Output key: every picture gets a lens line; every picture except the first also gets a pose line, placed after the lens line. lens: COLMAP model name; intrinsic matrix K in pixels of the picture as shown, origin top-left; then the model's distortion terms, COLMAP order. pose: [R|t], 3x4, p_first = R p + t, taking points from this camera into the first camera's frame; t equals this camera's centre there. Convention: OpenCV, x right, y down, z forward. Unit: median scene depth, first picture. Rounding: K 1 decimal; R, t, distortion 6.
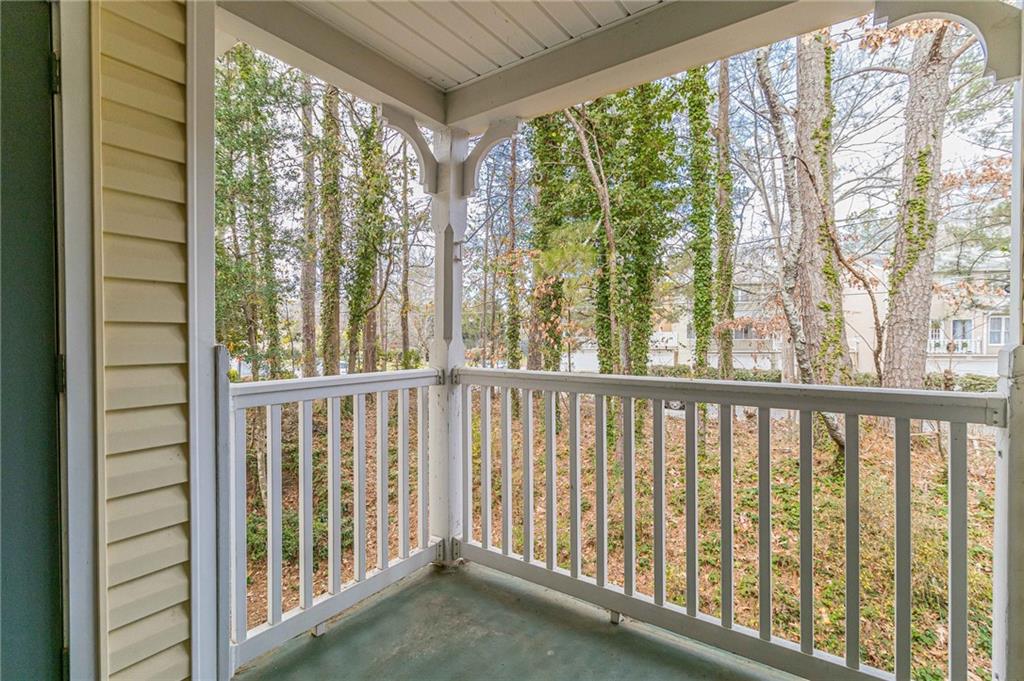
lens RADIAL K [[468.7, 0, 516.1], [0, 468.7, 345.2], [0, 0, 1]] dist [0.001047, 0.000339]
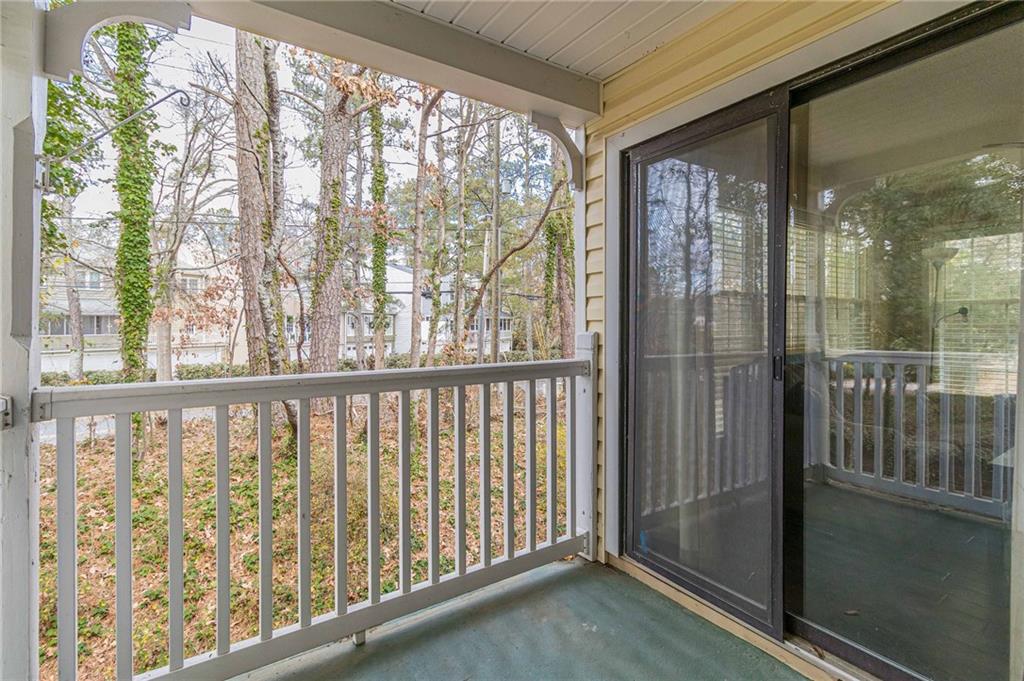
lens RADIAL K [[476.5, 0, 520.8], [0, 476.5, 332.9], [0, 0, 1]] dist [0.000210, -0.000017]
pose [[0.355355, -0.012563, 0.934647, -0.151353], [0.025385, 0.999671, 0.003785, -0.001767], [-0.934387, 0.022381, 0.355556, 0.104597]]
